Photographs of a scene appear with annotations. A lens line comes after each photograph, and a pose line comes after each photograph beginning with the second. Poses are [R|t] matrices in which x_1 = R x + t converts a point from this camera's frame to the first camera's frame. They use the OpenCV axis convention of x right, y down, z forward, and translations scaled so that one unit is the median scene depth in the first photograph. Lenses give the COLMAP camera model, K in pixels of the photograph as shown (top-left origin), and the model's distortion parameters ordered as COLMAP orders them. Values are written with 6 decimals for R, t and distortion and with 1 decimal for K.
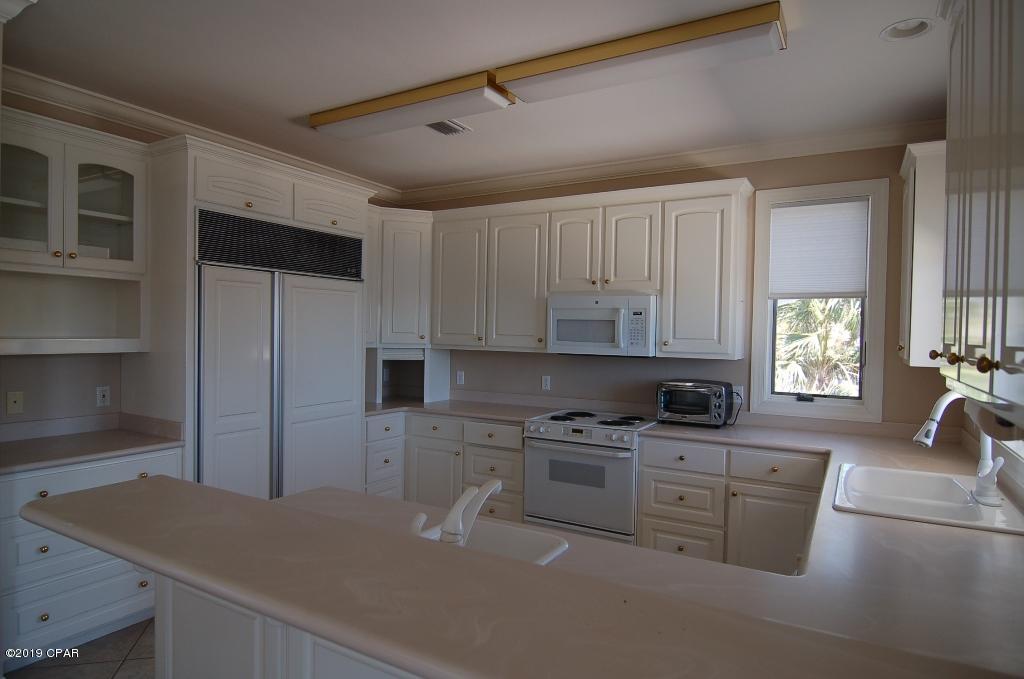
lens RADIAL K [[614.3, 0, 512.0], [0, 614.3, 339.5], [0, 0, 1]] dist [0.000210, -0.000156]
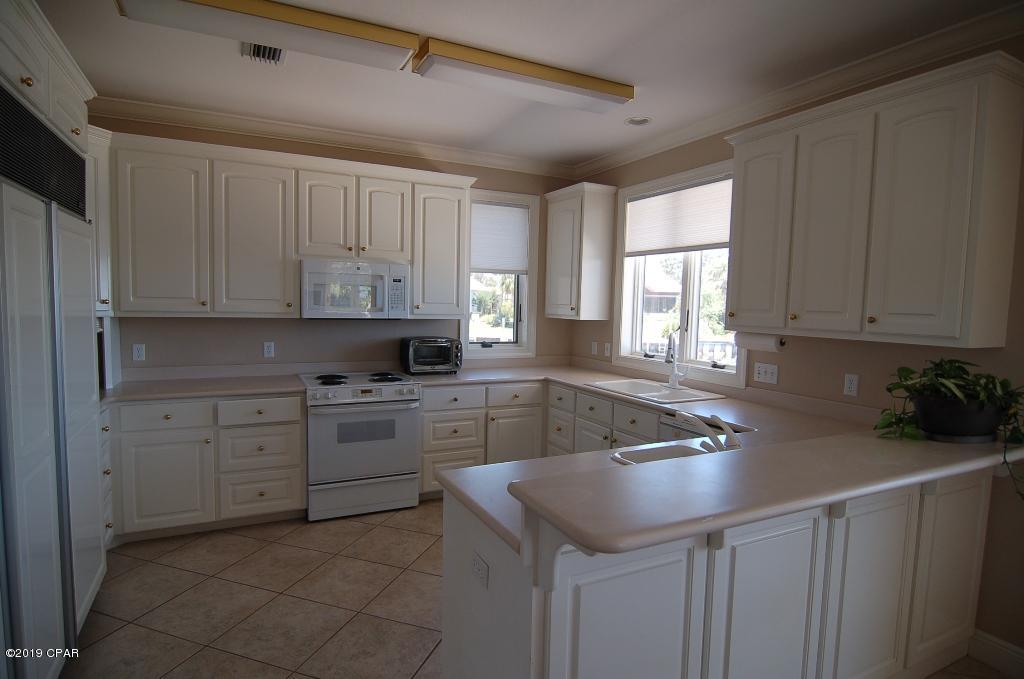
lens RADIAL K [[534.0, 0, 488.9], [0, 534.0, 343.1], [0, 0, 1]] dist [0.000287, -0.000061]
pose [[0.564290, -0.069749, 0.822625, -0.508990], [-0.001456, 0.996339, 0.085476, -0.012042], [-0.825575, -0.049431, 0.562123, 0.305389]]
